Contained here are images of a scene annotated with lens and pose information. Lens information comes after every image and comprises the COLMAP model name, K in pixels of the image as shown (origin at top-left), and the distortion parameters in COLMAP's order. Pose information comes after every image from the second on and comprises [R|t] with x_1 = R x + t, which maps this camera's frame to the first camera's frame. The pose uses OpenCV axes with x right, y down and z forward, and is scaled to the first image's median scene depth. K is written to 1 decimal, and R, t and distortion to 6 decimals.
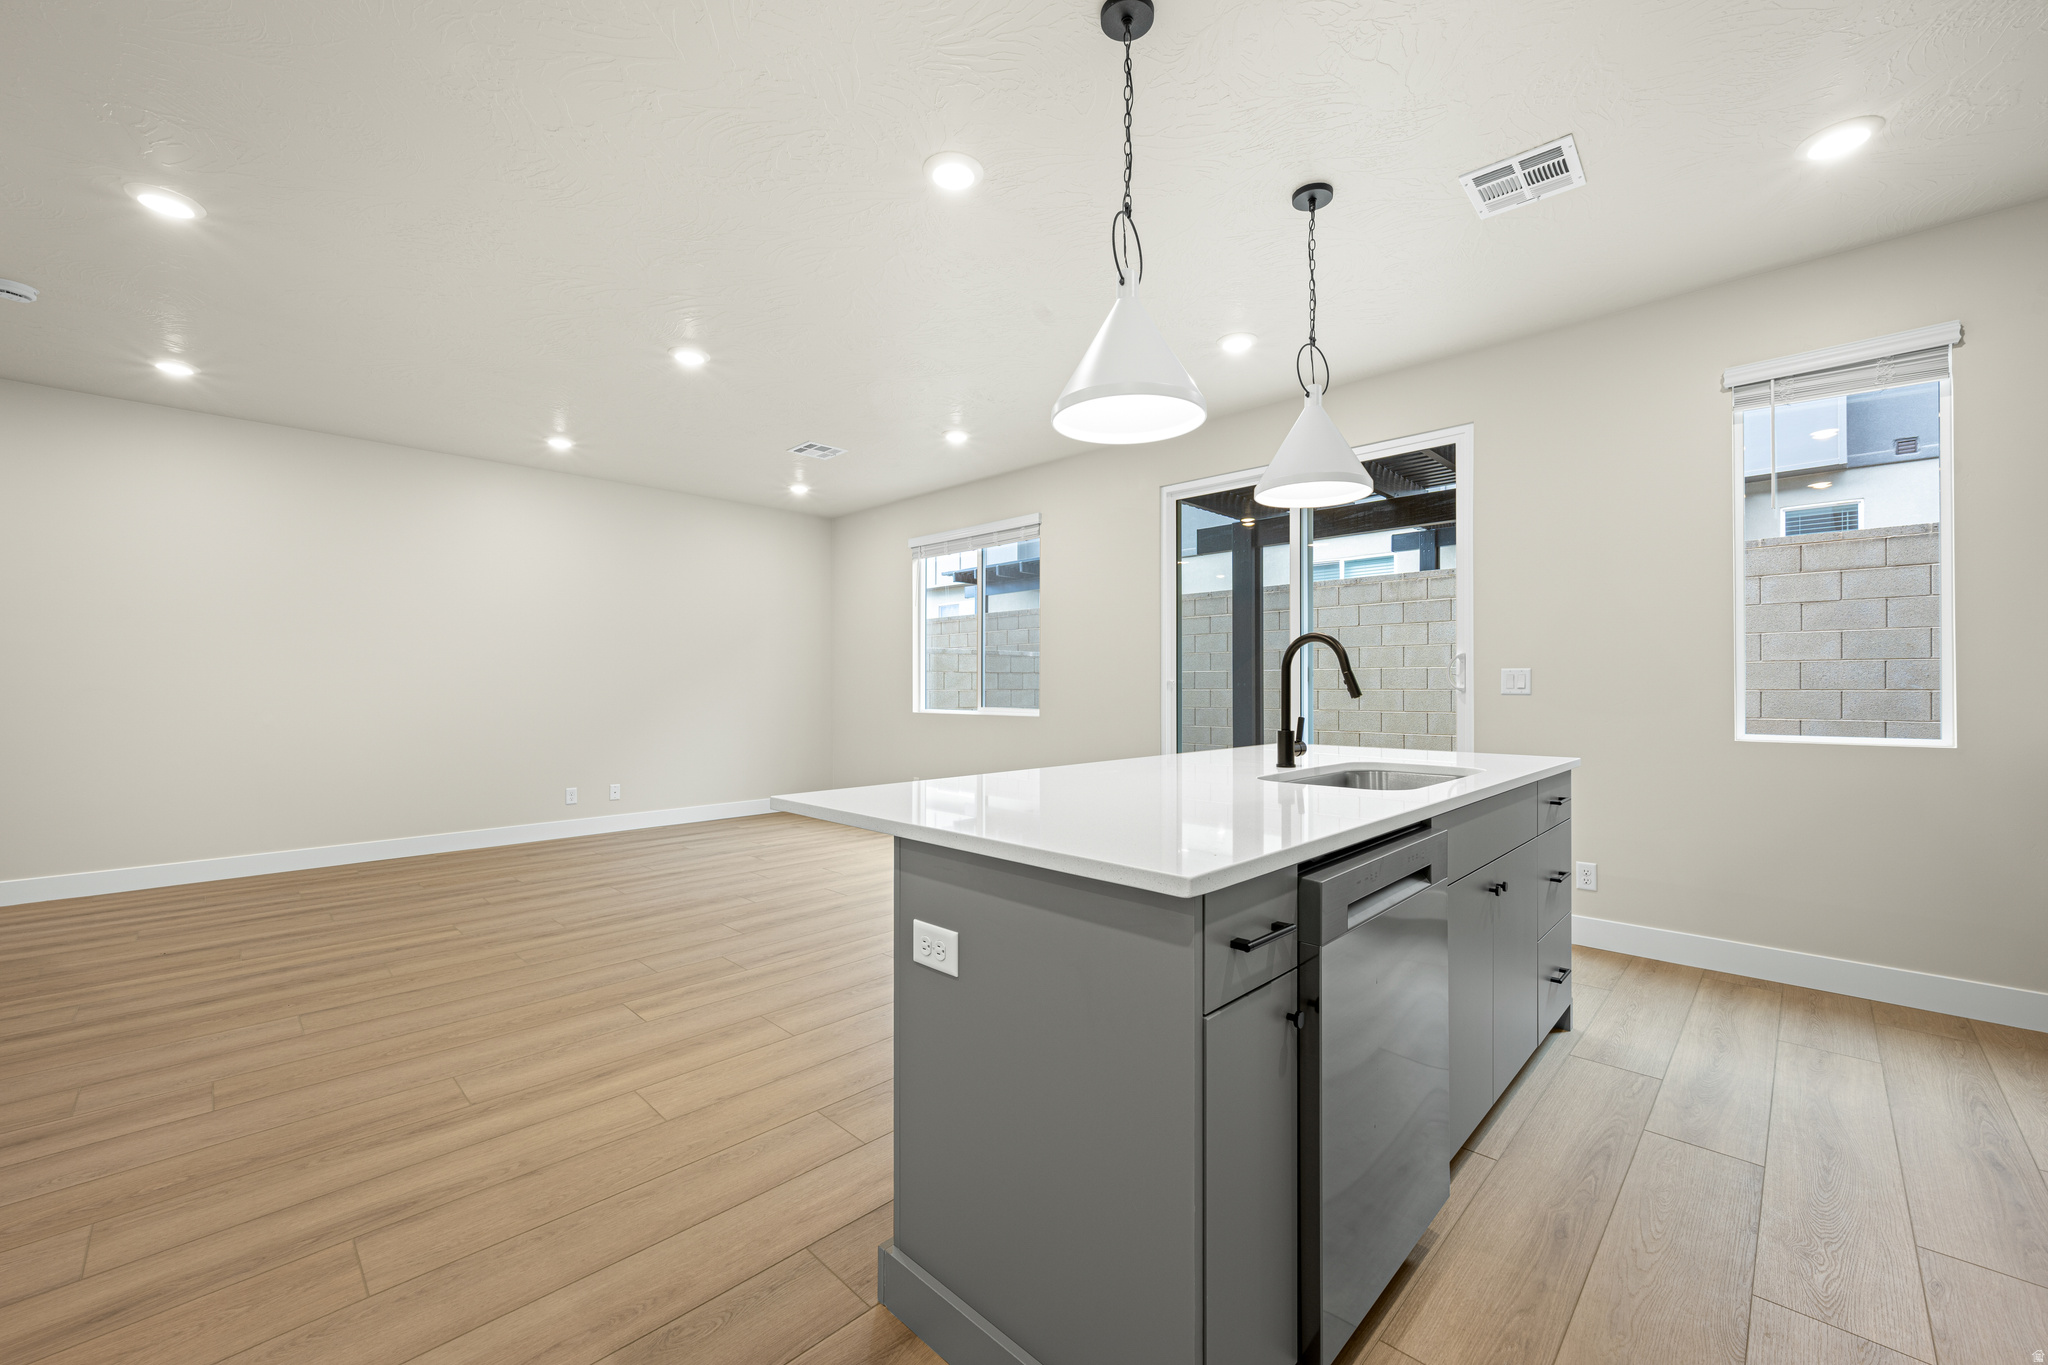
lens RADIAL K [[804.0, 0, 1024.0], [0, 804.0, 682.5], [0, 0, 1]] dist [0.001494, -0.000033]
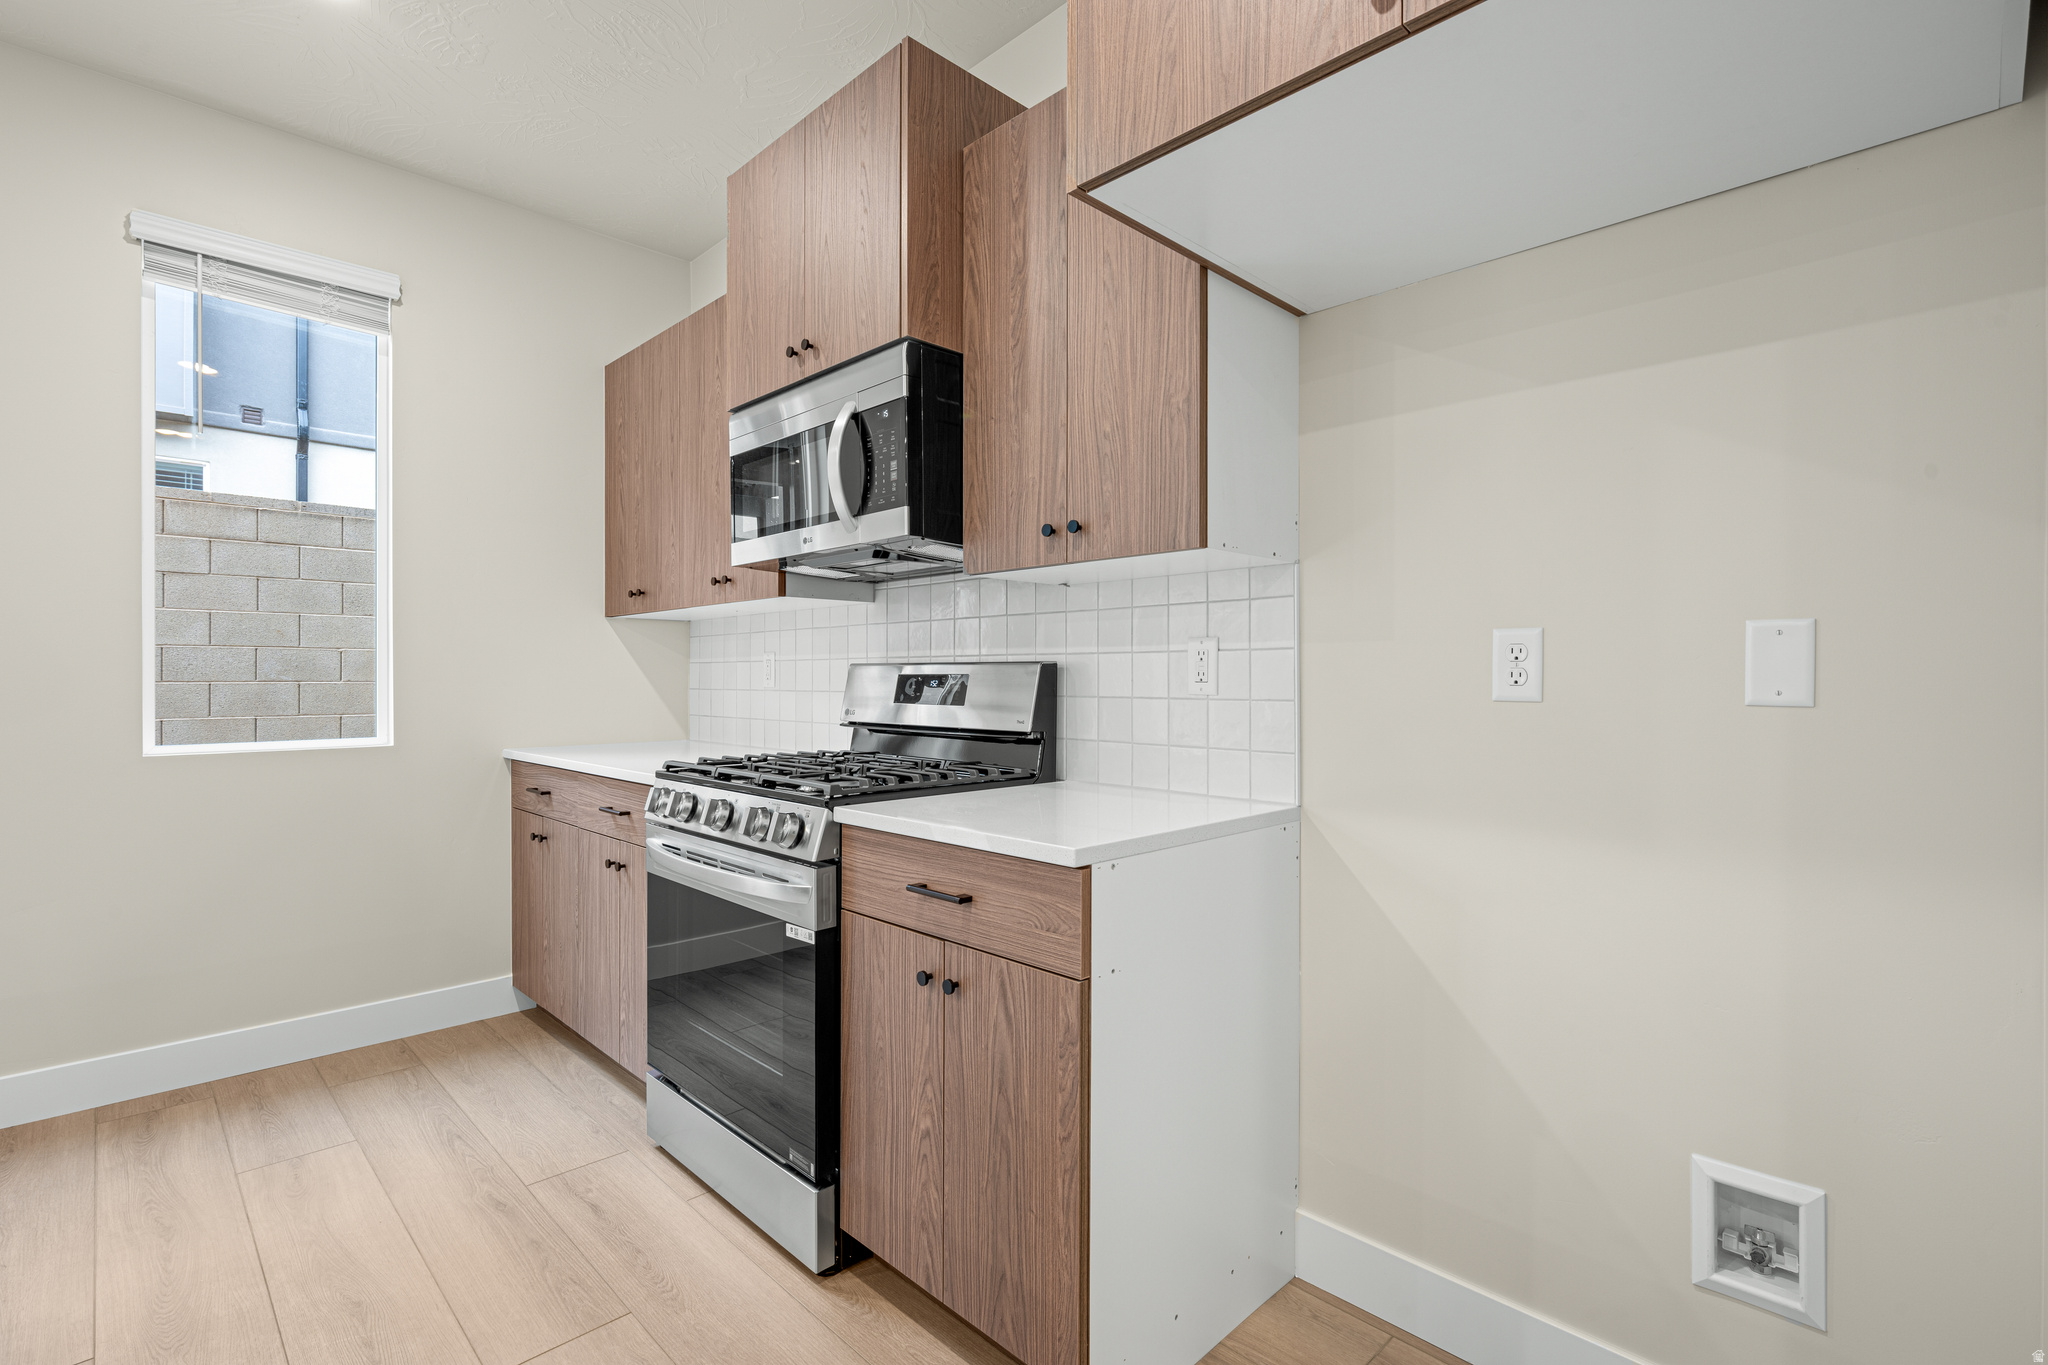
lens RADIAL K [[944.1, 0, 1024.9], [0, 944.1, 680.2], [0, 0, 1]] dist [-0.000714, 0.000740]
pose [[0.020963, -0.001305, 0.999779, 0.097246], [-0.006618, 0.999977, 0.001444, 0.001068], [-0.999758, -0.006647, 0.020953, 0.241517]]
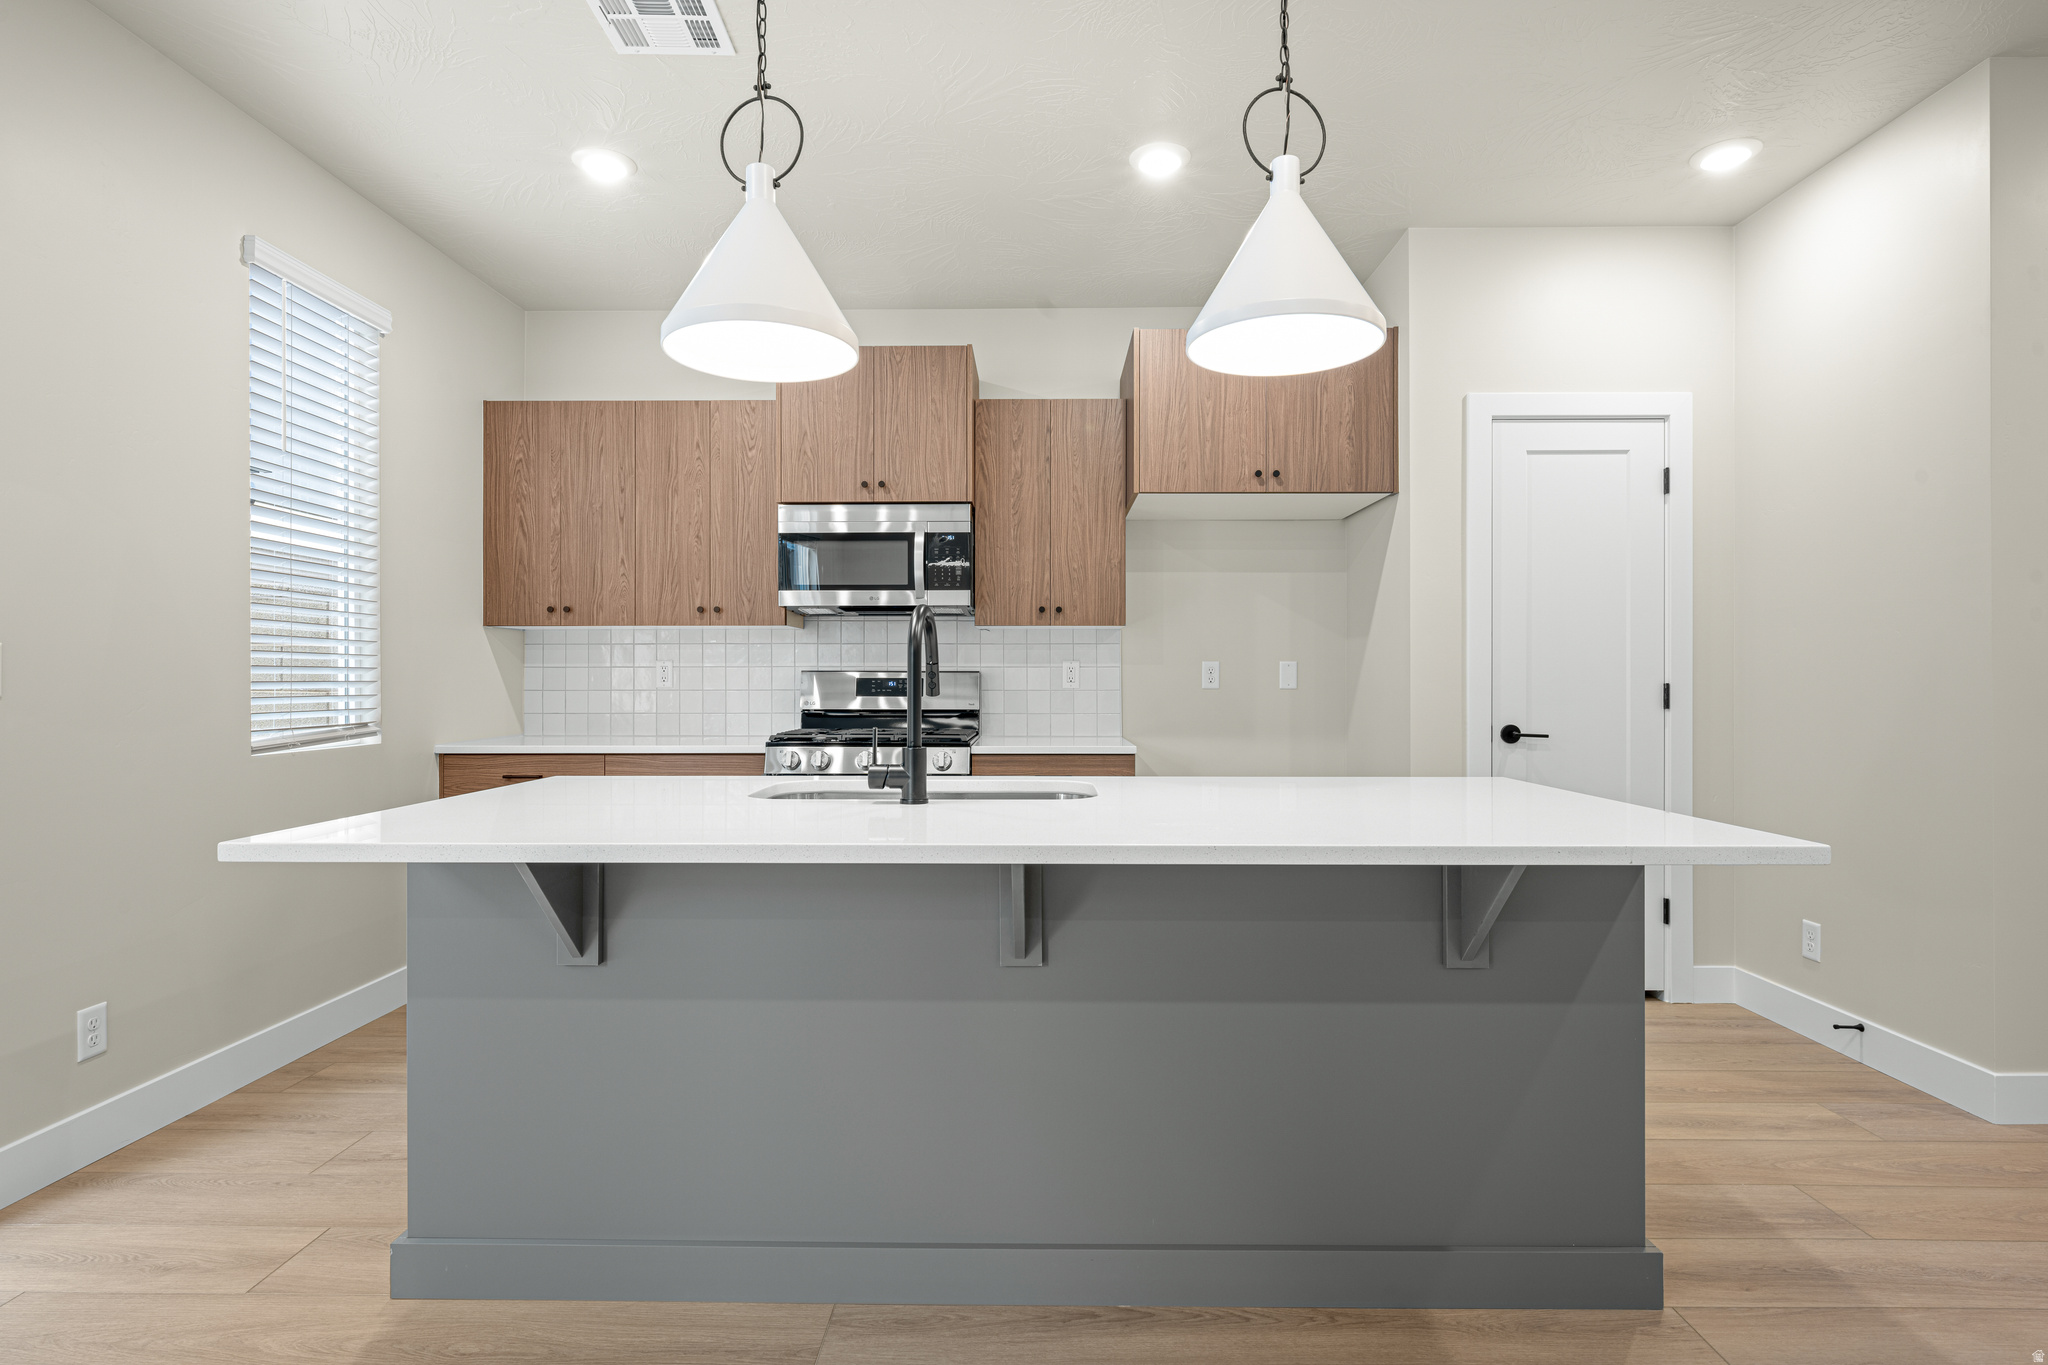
lens RADIAL K [[1025.3, 0, 1024.0], [0, 1025.3, 682.5], [0, 0, 1]] dist [-0.000959, -0.000665]
pose [[-0.687369, -0.000044, 0.726309, -0.266794], [-0.002942, 0.999992, -0.002723, 0.007234], [-0.726303, -0.004009, -0.687363, 1.174221]]
